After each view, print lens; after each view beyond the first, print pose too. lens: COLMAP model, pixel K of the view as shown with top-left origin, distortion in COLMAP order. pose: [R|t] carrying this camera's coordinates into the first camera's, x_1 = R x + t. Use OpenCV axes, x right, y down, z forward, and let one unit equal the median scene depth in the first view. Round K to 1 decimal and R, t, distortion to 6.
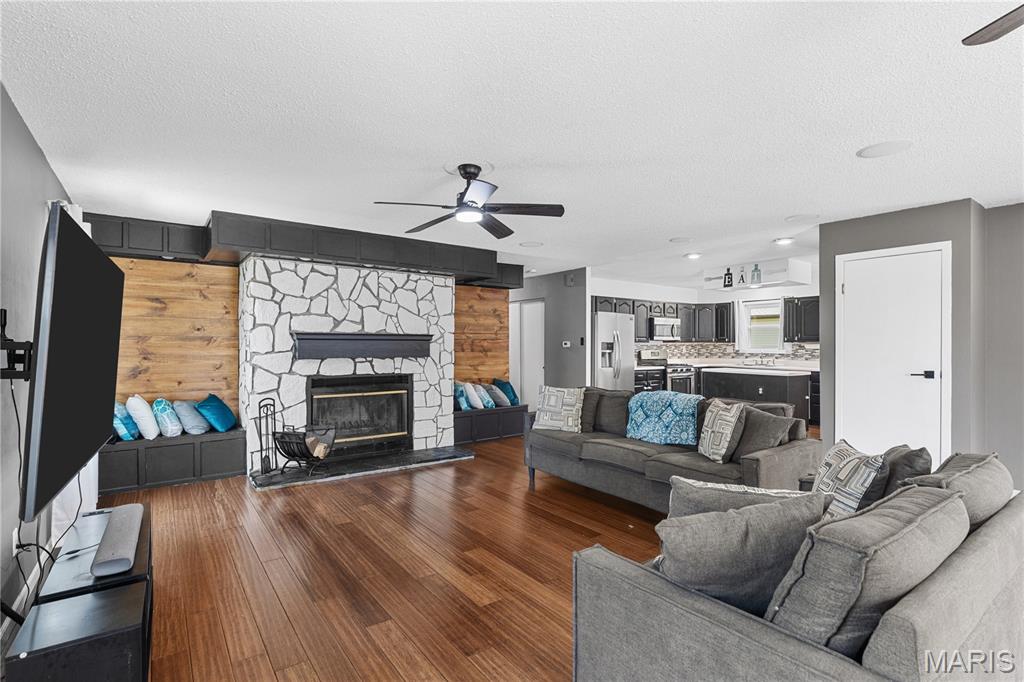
lens RADIAL K [[488.5, 0, 514.2], [0, 488.5, 344.3], [0, 0, 1]] dist [-0.007509, 0.000343]
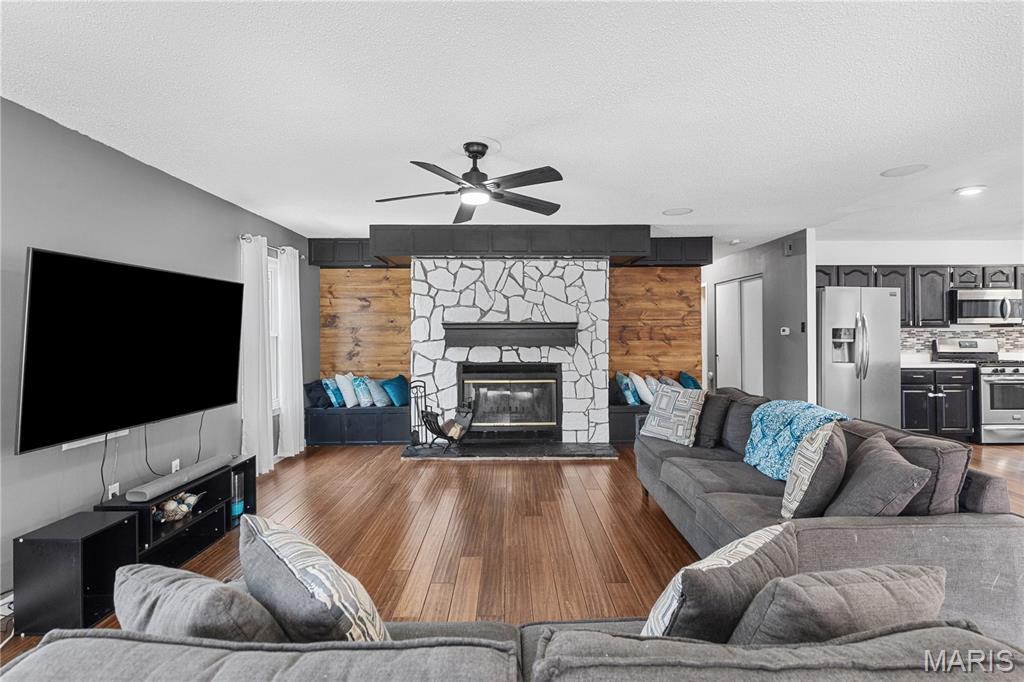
lens RADIAL K [[489.3, 0, 508.7], [0, 489.3, 325.8], [0, 0, 1]] dist [-0.005674, -0.000788]
pose [[0.806922, -0.012183, -0.590532, 0.275899], [0.006502, 0.999910, -0.011745, -0.003114], [0.590622, 0.005637, 0.806929, 0.152497]]
